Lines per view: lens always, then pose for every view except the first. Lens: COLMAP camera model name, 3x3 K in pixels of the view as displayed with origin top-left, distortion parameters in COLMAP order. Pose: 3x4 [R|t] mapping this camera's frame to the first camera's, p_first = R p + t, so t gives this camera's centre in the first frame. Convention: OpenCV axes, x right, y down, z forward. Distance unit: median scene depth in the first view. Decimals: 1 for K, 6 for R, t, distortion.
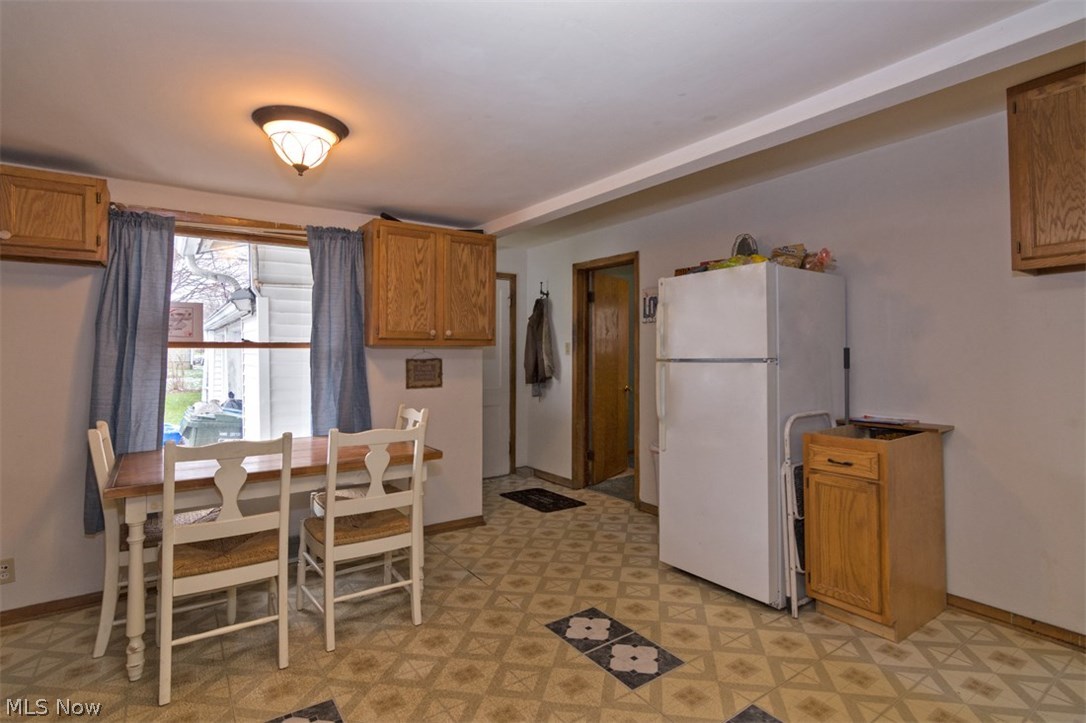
lens RADIAL K [[559.5, 0, 536.4], [0, 559.5, 356.2], [0, 0, 1]] dist [-0.004728, -0.000785]
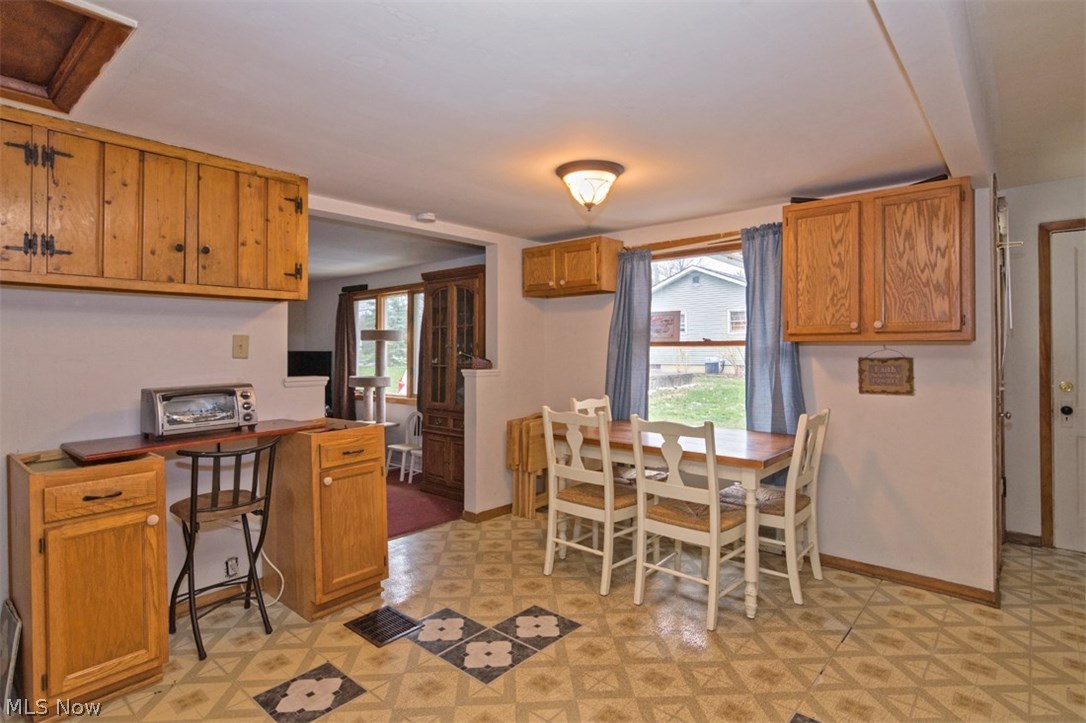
lens RADIAL K [[559.5, 0, 538.2], [0, 559.5, 352.8], [0, 0, 1]] dist [-0.004728, -0.000785]
pose [[0.224425, 0.003417, -0.974485, 0.545578], [-0.007371, 0.999971, 0.001809, 0.000053], [0.974464, 0.006777, 0.224444, 0.401789]]
